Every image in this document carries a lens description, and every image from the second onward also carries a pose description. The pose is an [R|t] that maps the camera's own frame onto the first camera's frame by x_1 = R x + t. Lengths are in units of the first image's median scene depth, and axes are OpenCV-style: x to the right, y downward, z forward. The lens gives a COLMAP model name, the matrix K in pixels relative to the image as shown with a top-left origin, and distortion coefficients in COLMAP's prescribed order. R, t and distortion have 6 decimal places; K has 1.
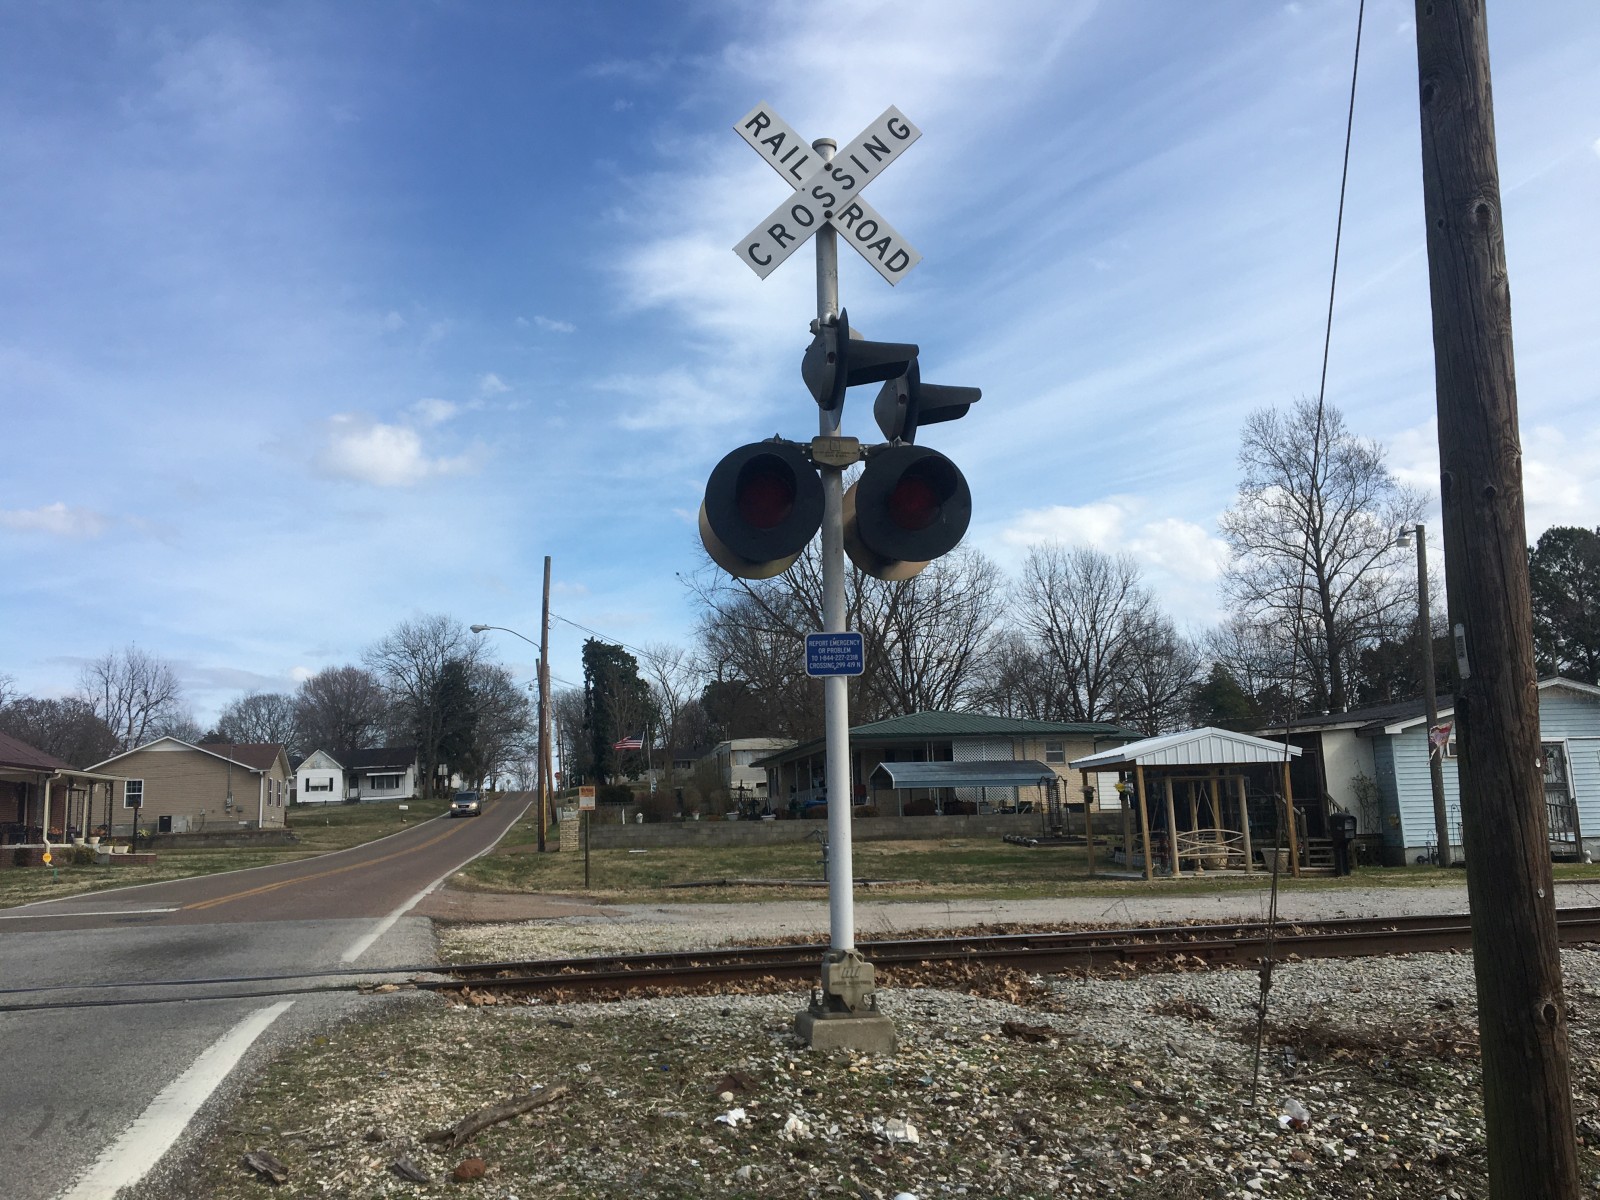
lens RADIAL K [[1327.6, 0, 775.9], [0, 1327.6, 610.7], [0, 0, 1]] dist [0.169168, -0.294140]
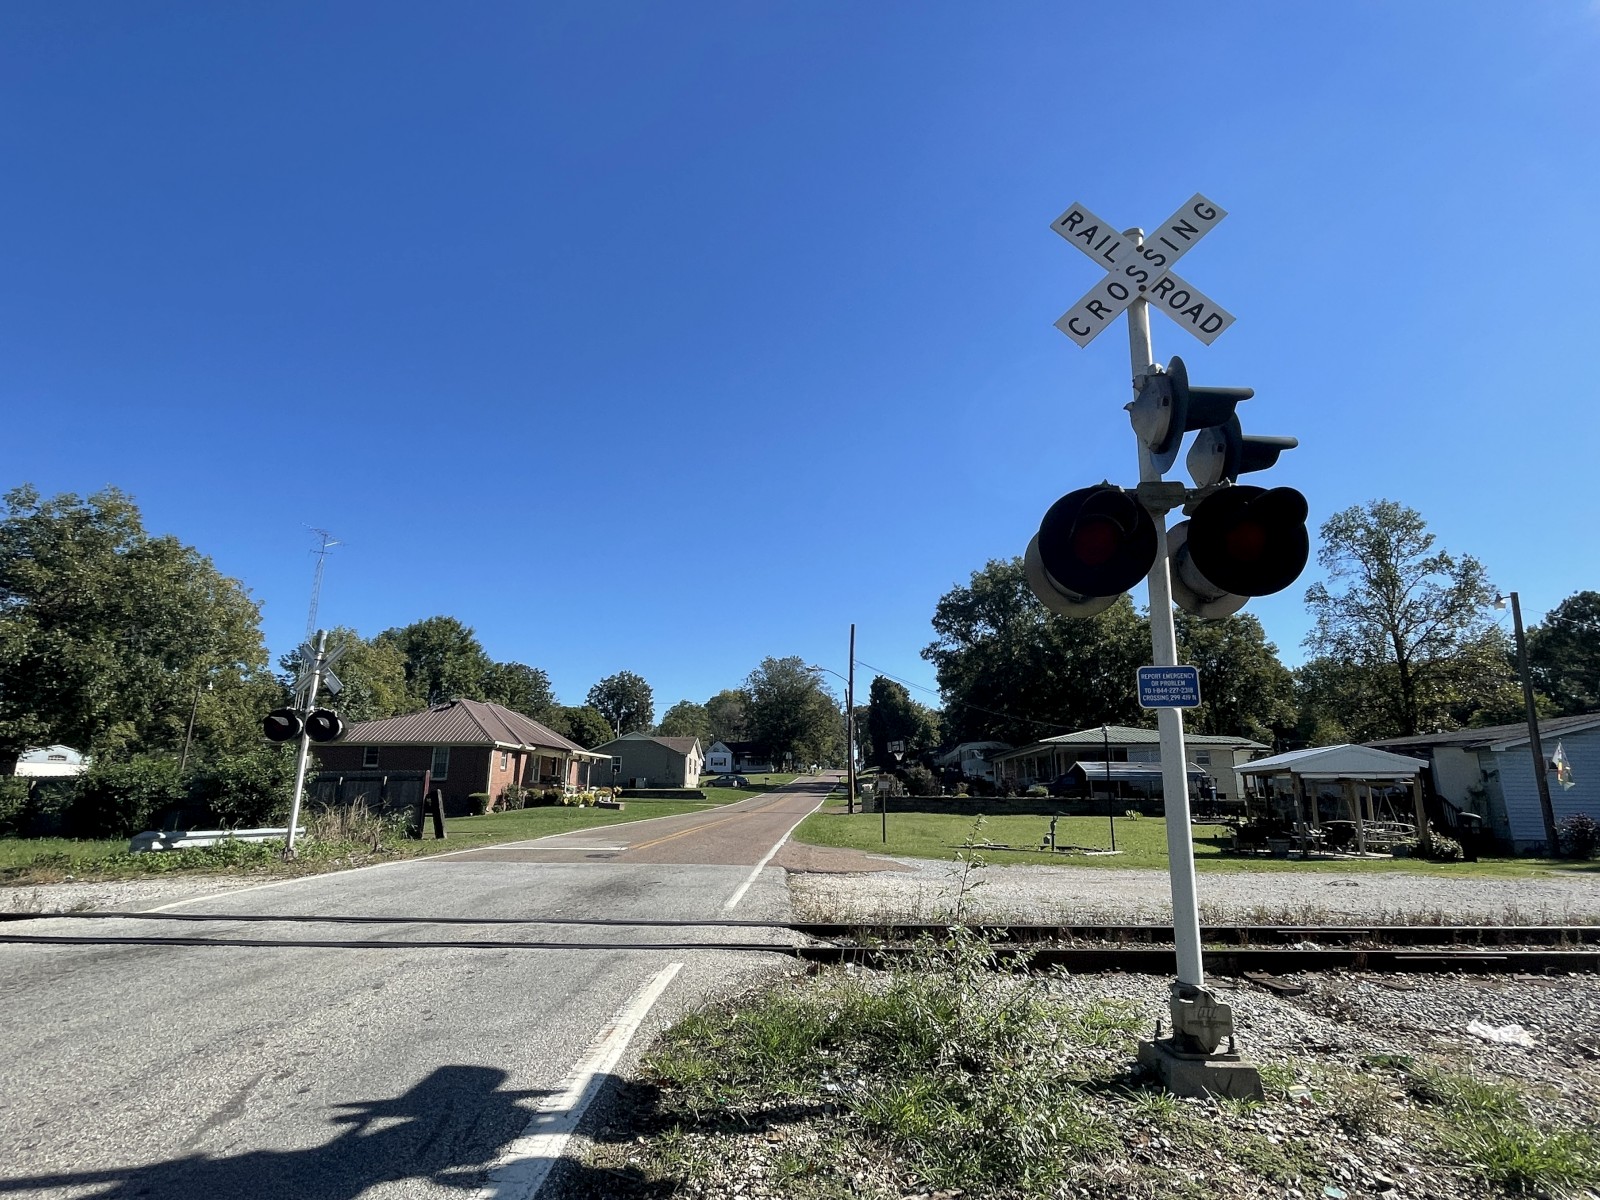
lens RADIAL K [[777.7, 0, 800.0], [0, 777.7, 600.0], [0, 0, 1]] dist [0.034007, 0.000001]
pose [[0.974974, -0.016790, -0.221685, -0.073572], [-0.000044, 0.997129, -0.075718, 0.008267], [0.222320, 0.073833, 0.972174, 0.247716]]
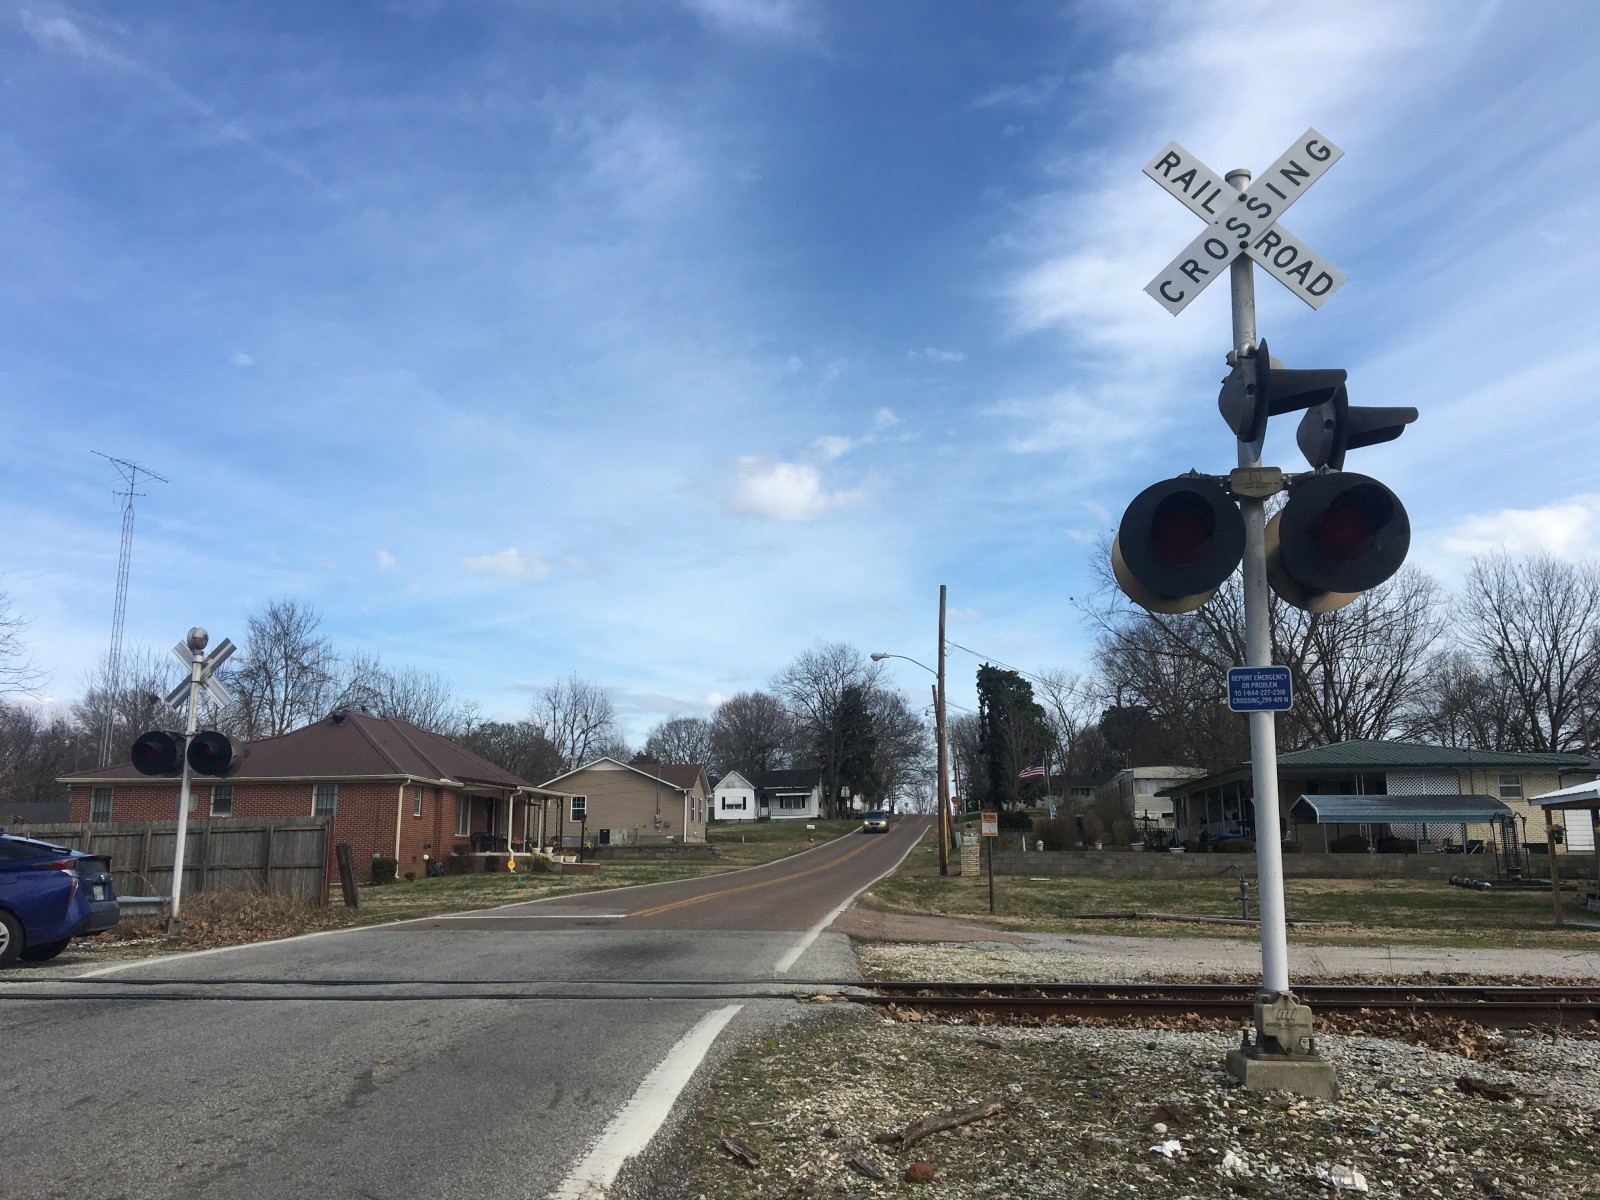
lens RADIAL K [[1345.9, 0, 792.2], [0, 1345.9, 619.9], [0, 0, 1]] dist [0.082422, -0.084520]
pose [[0.962334, -0.020456, -0.271099, -0.011039], [0.017962, 0.999770, -0.011677, -0.009618], [0.271276, 0.006368, 0.962481, -0.041948]]
